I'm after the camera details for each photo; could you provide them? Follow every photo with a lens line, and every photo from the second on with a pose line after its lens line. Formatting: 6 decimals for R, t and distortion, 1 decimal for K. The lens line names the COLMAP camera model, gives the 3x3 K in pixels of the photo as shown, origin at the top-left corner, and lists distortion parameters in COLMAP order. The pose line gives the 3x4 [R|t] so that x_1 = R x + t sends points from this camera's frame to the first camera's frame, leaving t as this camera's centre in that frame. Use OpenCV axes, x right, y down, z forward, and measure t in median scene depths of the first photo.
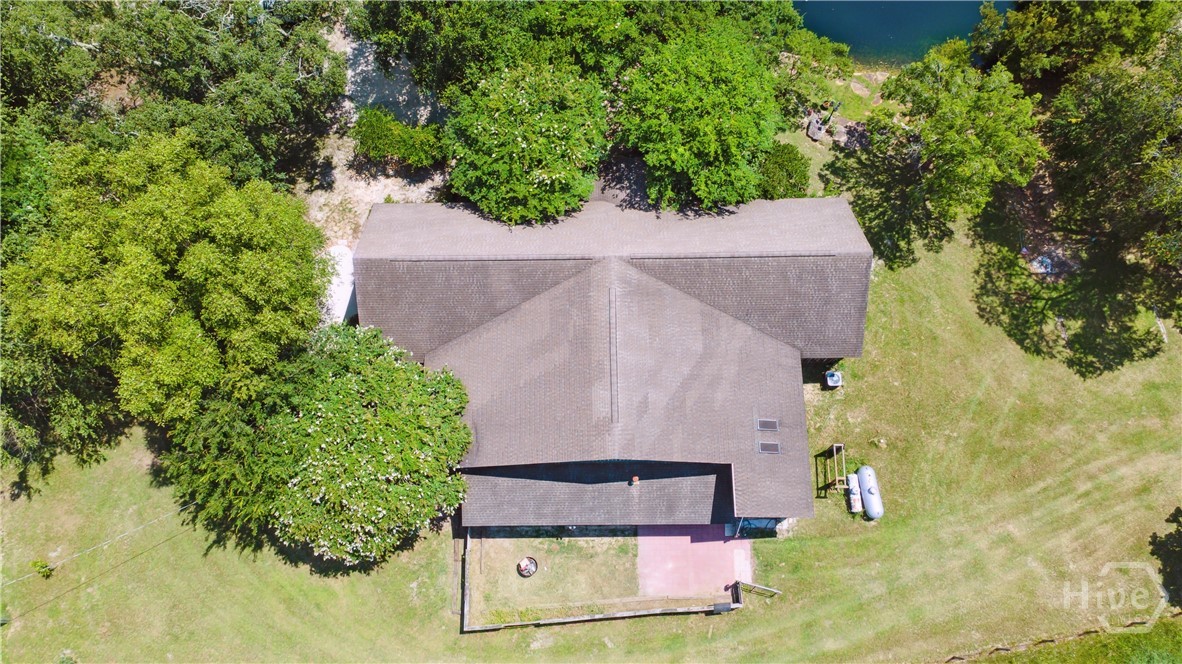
lens RADIAL K [[873.9, 0, 591.0], [0, 873.9, 332.0], [0, 0, 1]] dist [0.005602, 0.075878]
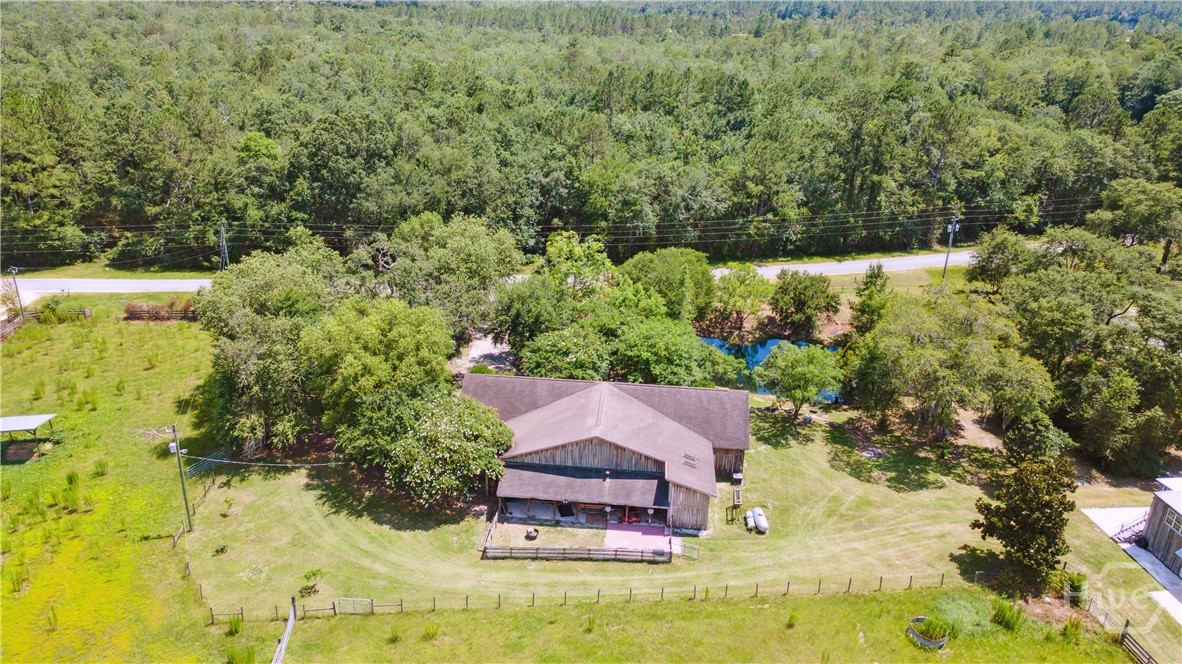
lens RADIAL K [[873.9, 0, 591.0], [0, 873.9, 332.0], [0, 0, 1]] dist [0.005602, 0.075878]
pose [[0.994942, 0.063077, -0.078182, 0.120653], [-0.100451, 0.631295, -0.769010, 1.154275], [0.000849, 0.772973, 0.634438, -0.218357]]
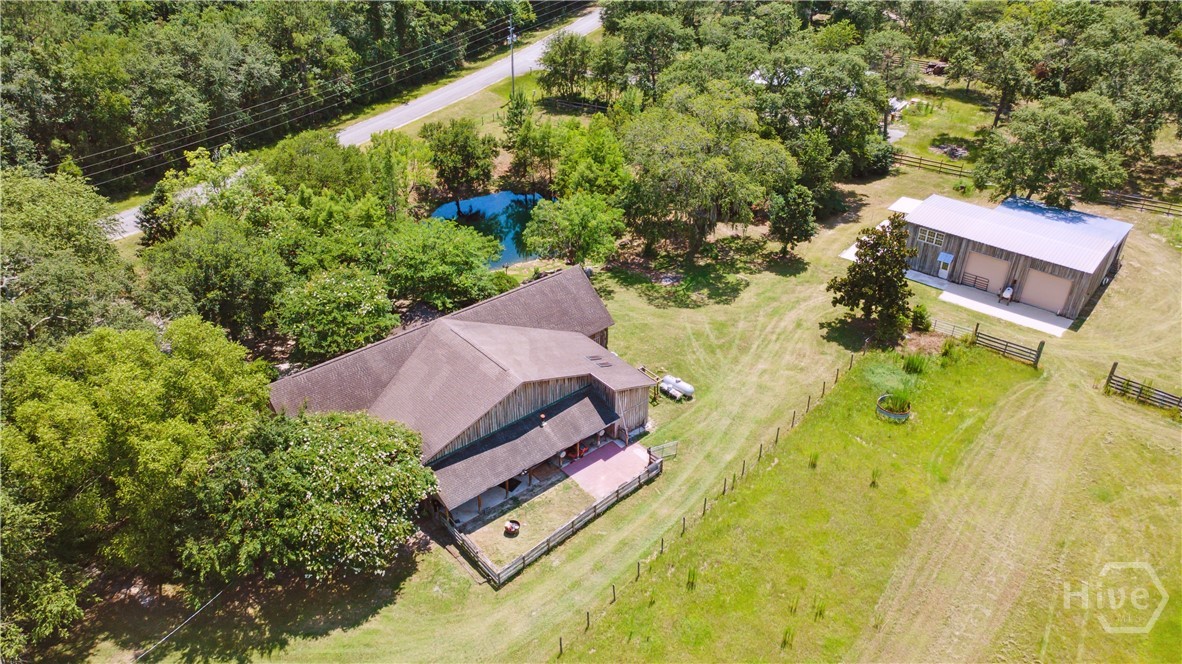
lens RADIAL K [[873.9, 0, 591.0], [0, 873.9, 332.0], [0, 0, 1]] dist [0.005602, 0.075878]
pose [[0.774235, -0.338317, 0.534885, -0.515261], [0.604492, 0.645647, -0.466615, 0.690473], [-0.187483, 0.684603, 0.704392, -0.040268]]
